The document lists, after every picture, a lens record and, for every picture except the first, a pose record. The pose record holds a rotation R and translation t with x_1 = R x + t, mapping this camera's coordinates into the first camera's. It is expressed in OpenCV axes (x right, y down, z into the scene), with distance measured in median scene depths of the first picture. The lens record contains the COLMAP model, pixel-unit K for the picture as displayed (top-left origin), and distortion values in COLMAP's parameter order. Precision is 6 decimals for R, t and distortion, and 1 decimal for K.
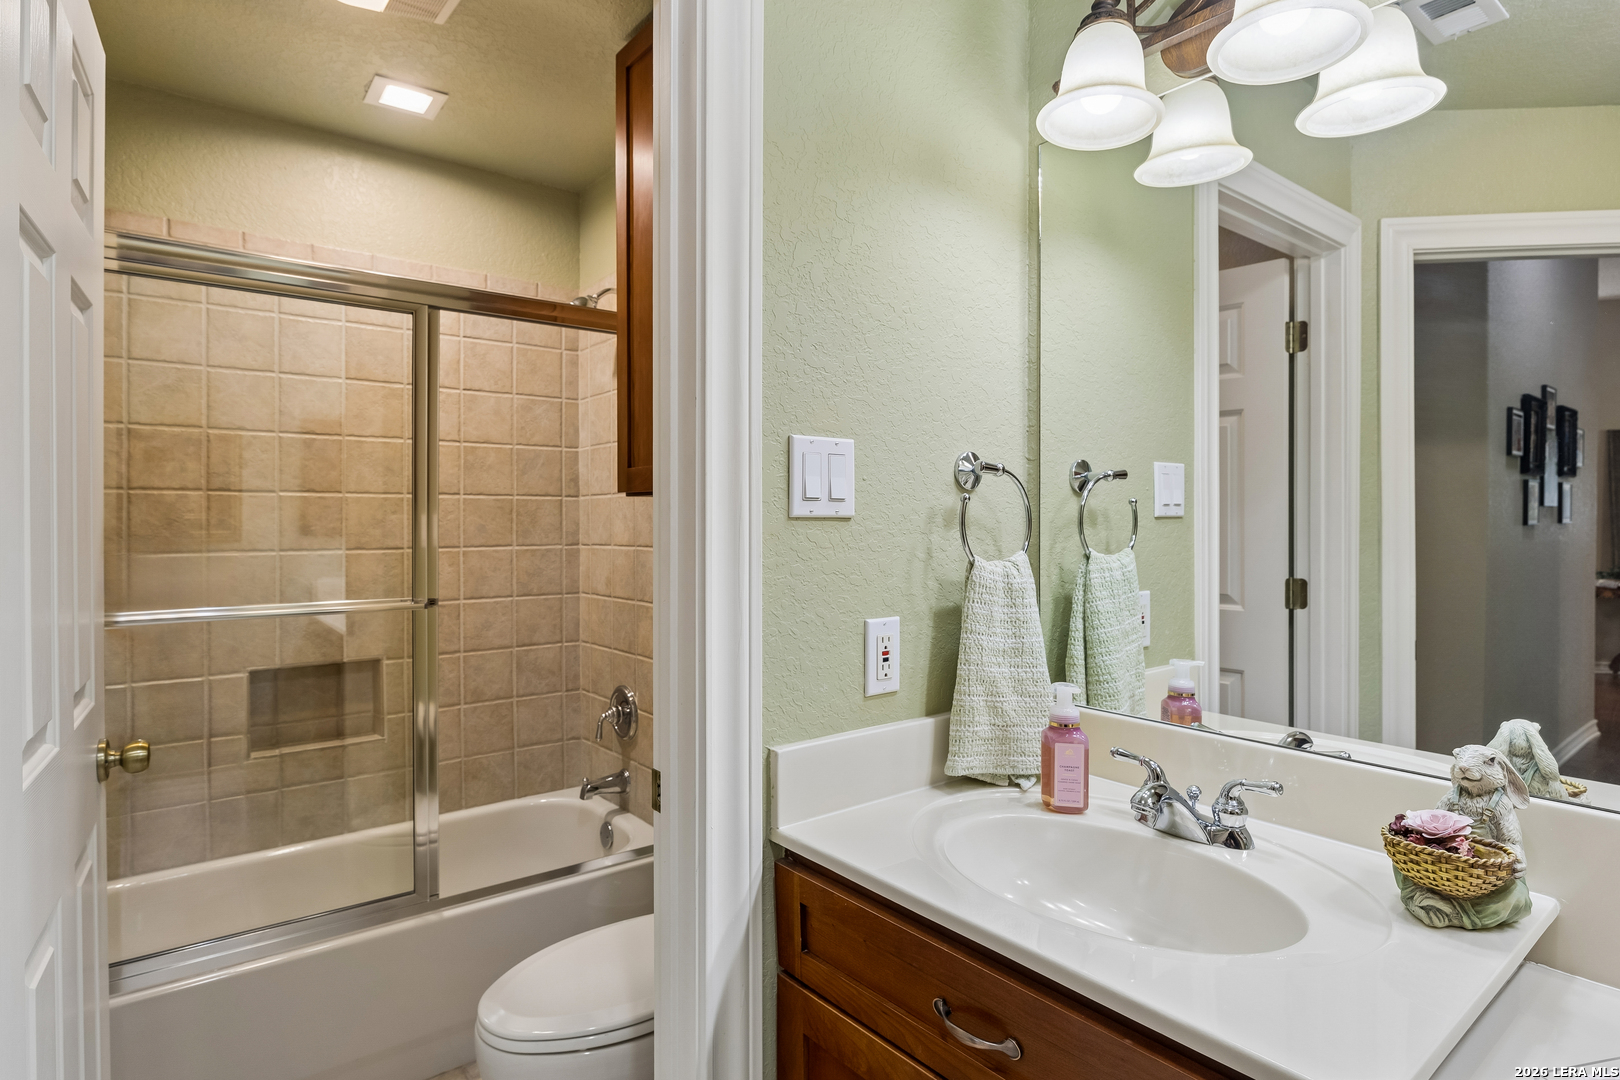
lens RADIAL K [[853.9, 0, 809.2], [0, 853.9, 532.4], [0, 0, 1]] dist [0.005462, -0.000005]
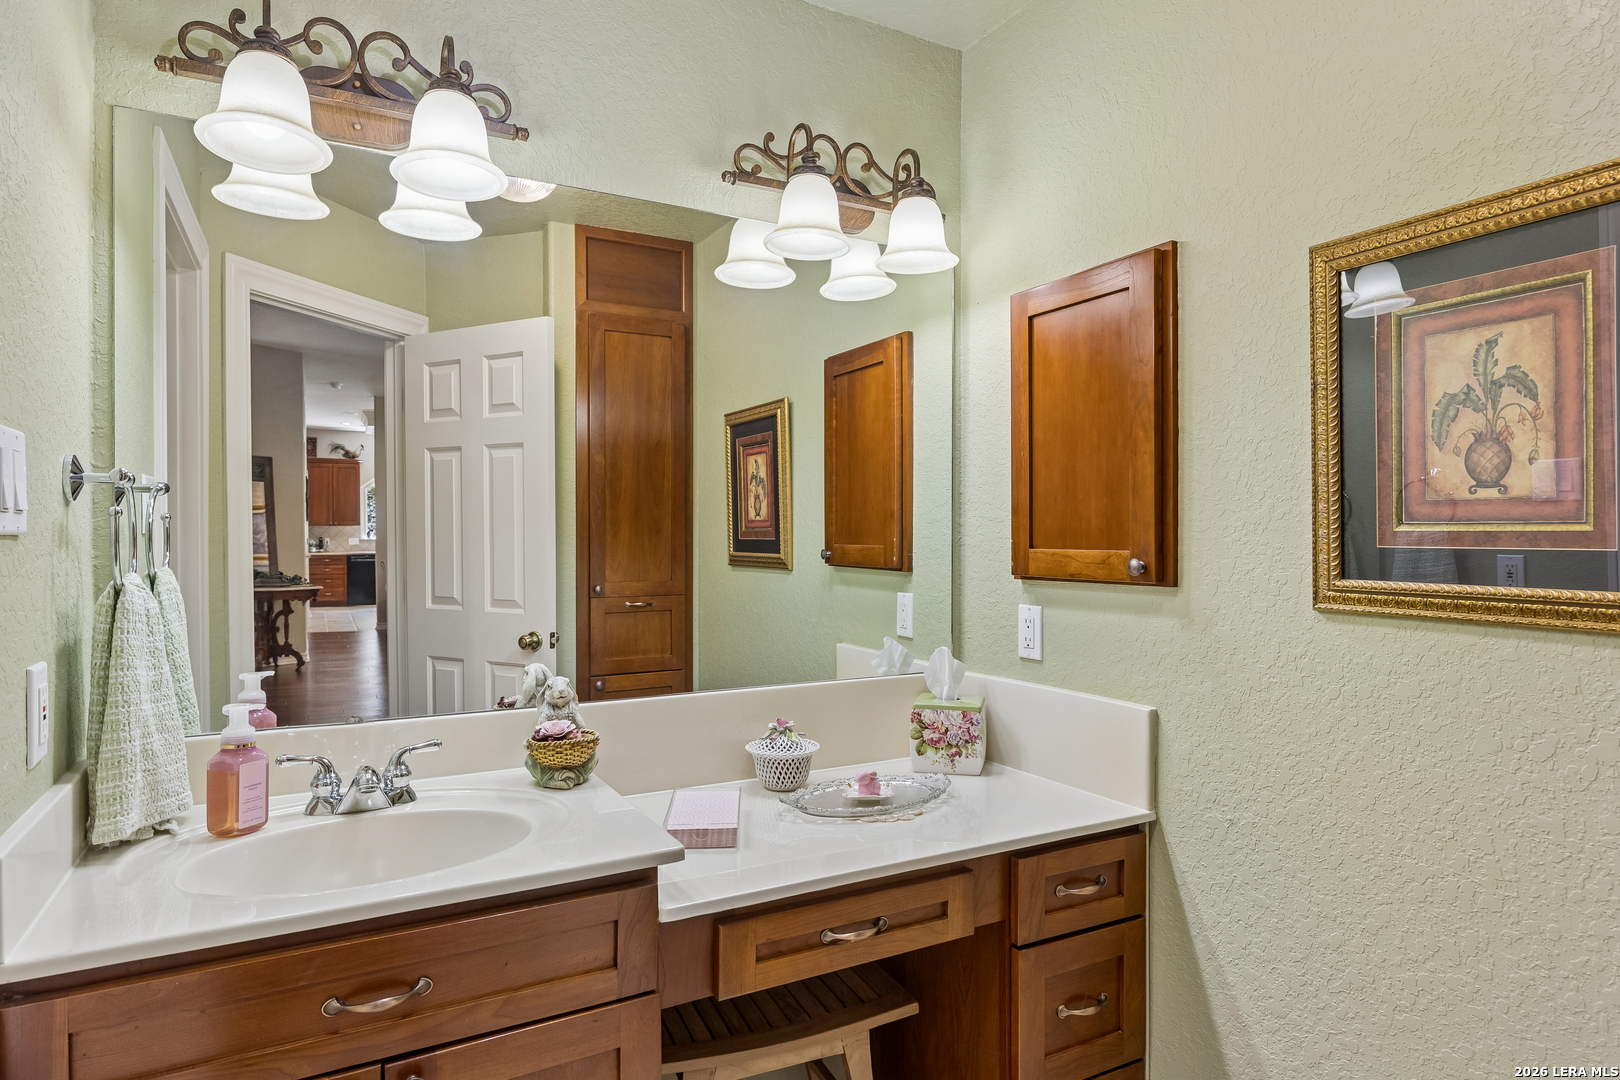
lens RADIAL K [[927.2, 0, 813.1], [0, 927.2, 536.7], [0, 0, 1]] dist [0.001265, -0.000285]
pose [[0.174753, -0.001393, 0.984611, -0.639243], [0.012685, 0.999919, -0.000836, -0.006046], [-0.984531, 0.012636, 0.174756, 0.162600]]
